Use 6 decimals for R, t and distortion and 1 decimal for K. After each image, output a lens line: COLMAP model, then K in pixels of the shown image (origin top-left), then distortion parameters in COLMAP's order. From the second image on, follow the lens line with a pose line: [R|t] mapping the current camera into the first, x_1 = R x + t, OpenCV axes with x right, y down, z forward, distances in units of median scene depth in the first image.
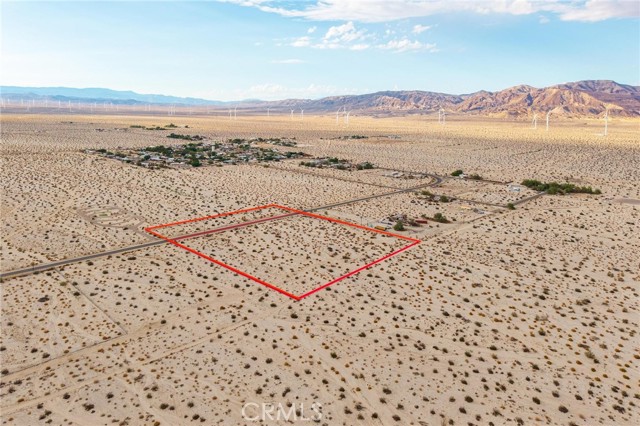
lens RADIAL K [[433.6, 0, 314.7], [0, 433.6, 209.7], [0, 0, 1]] dist [0.030948, -0.030710]
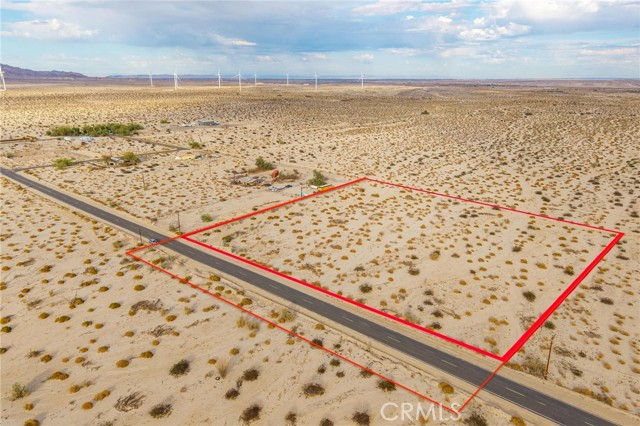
lens RADIAL K [[433.6, 0, 311.0], [0, 433.6, 198.9], [0, 0, 1]] dist [0.030948, -0.030710]
pose [[-0.092170, -0.274674, 0.957110, -0.482119], [0.222891, 0.931119, 0.288680, -0.138748], [-0.970476, 0.239939, -0.024599, 1.208527]]
